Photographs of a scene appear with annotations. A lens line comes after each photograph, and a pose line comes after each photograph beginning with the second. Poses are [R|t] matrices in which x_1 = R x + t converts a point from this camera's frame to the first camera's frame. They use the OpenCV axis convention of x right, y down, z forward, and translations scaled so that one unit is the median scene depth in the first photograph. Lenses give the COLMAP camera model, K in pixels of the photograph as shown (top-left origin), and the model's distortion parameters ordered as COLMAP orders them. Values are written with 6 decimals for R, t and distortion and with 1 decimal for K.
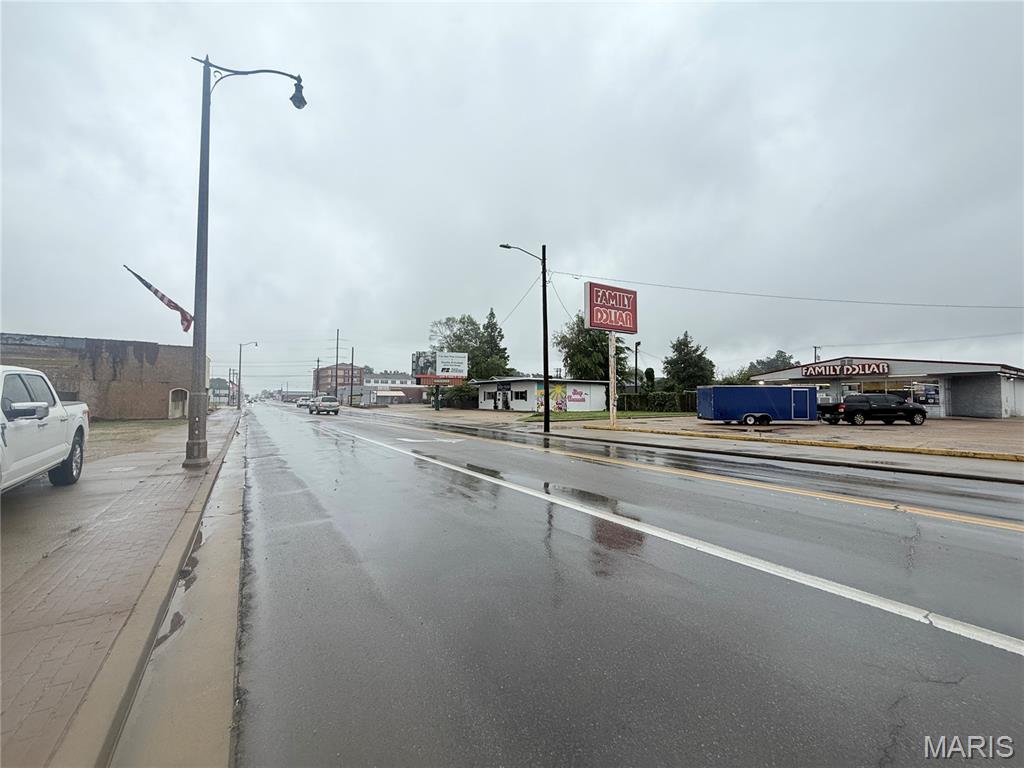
lens RADIAL K [[410.6, 0, 507.1], [0, 410.6, 385.4], [0, 0, 1]] dist [0.001053, 0.000248]
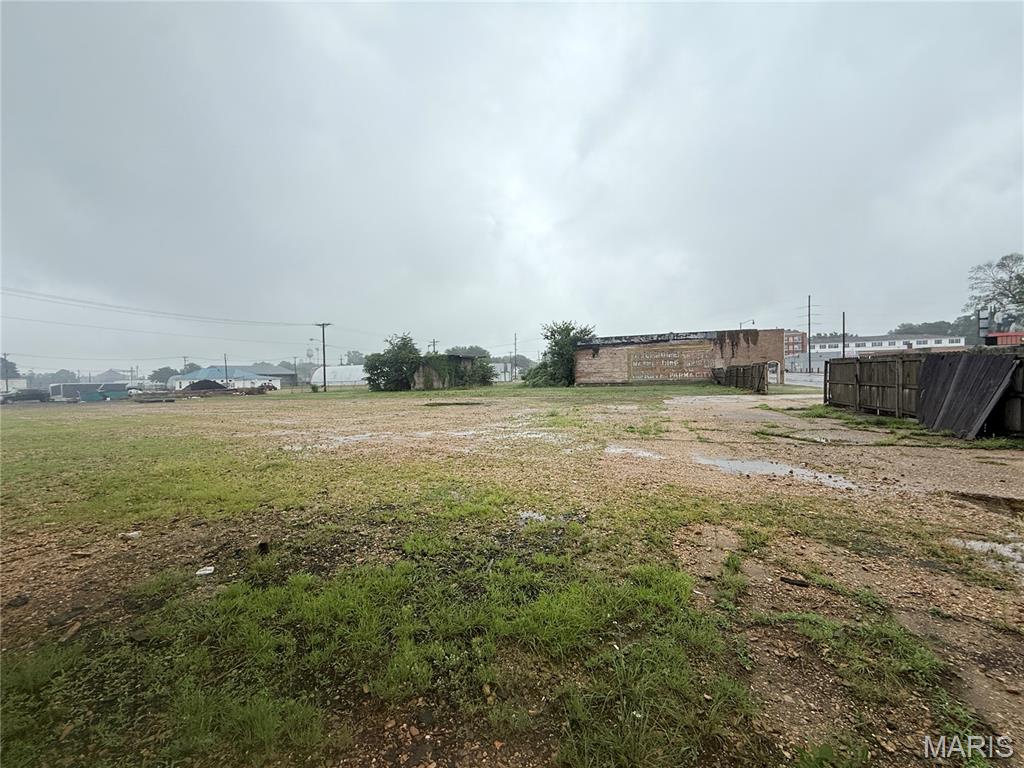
lens RADIAL K [[410.6, 0, 507.1], [0, 410.6, 385.4], [0, 0, 1]] dist [0.001053, 0.000248]
pose [[0.637113, -0.004531, -0.770757, -0.325910], [0.059471, 0.997291, 0.043297, -0.024039], [0.768473, -0.073423, 0.635656, -0.548685]]
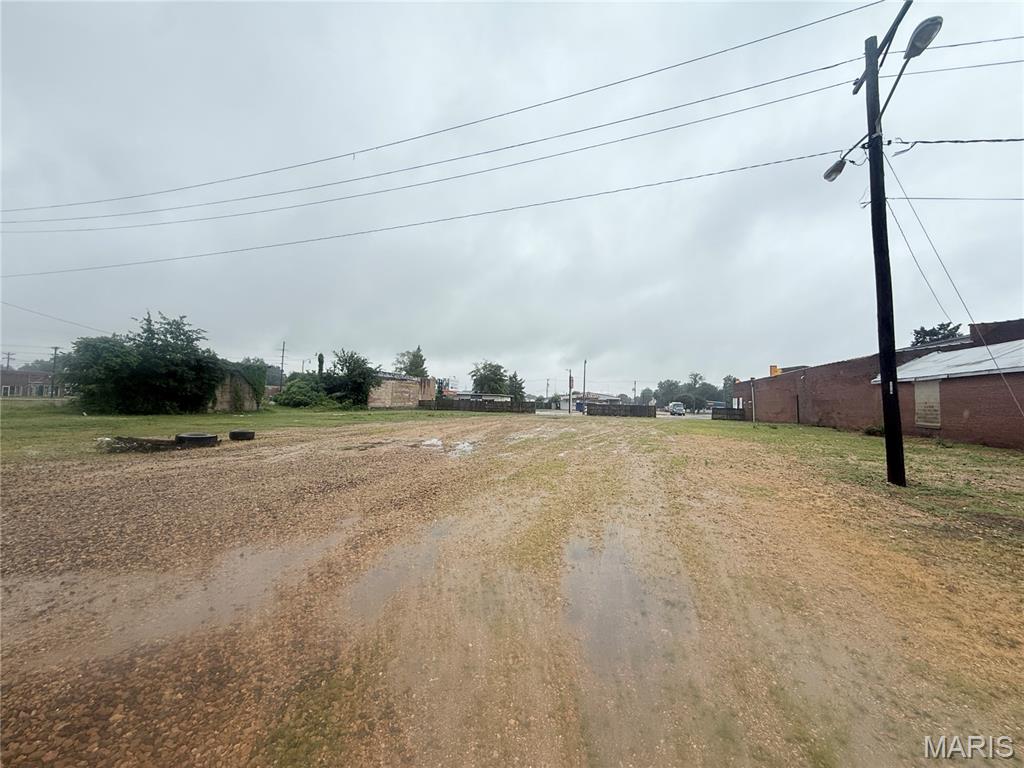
lens RADIAL K [[410.6, 0, 507.1], [0, 410.6, 385.4], [0, 0, 1]] dist [0.001053, 0.000248]
pose [[0.731964, 0.037952, 0.680286, -2.198893], [-0.033052, 0.999250, -0.020184, -0.030233], [-0.680542, -0.007711, 0.732669, -1.119349]]
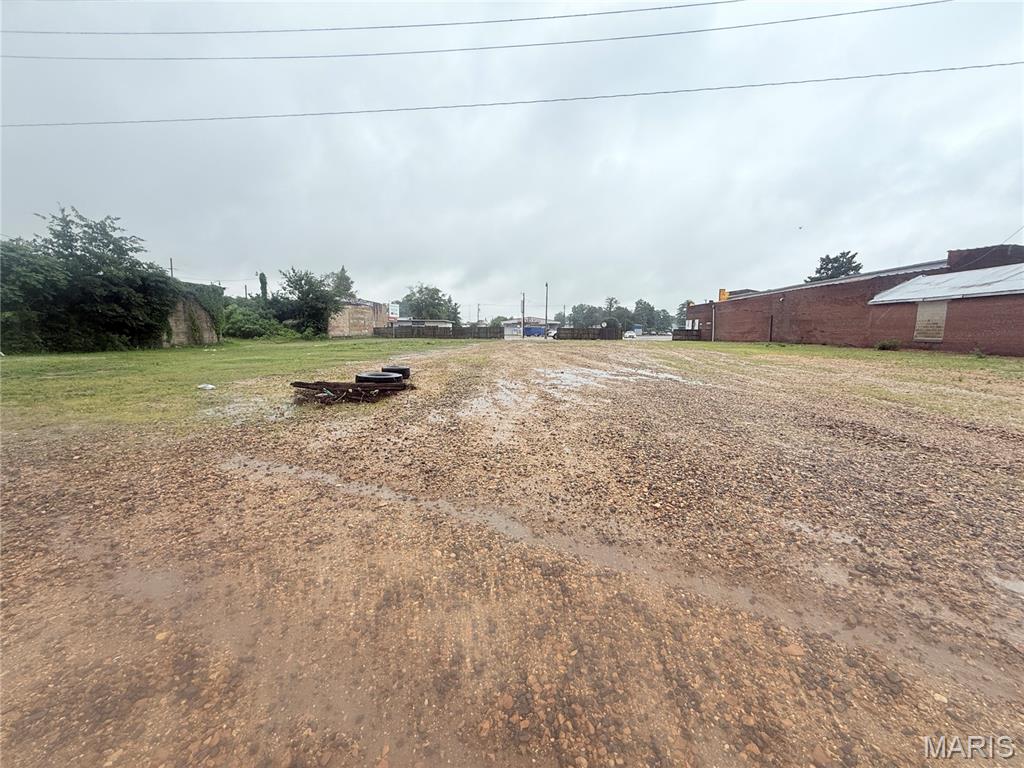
lens RADIAL K [[410.6, 0, 507.1], [0, 410.6, 385.4], [0, 0, 1]] dist [0.001053, 0.000248]
pose [[0.560805, -0.116639, 0.819691, -2.355266], [-0.018439, 0.988022, 0.153207, -0.019406], [-0.827742, -0.101033, 0.551937, -0.842785]]
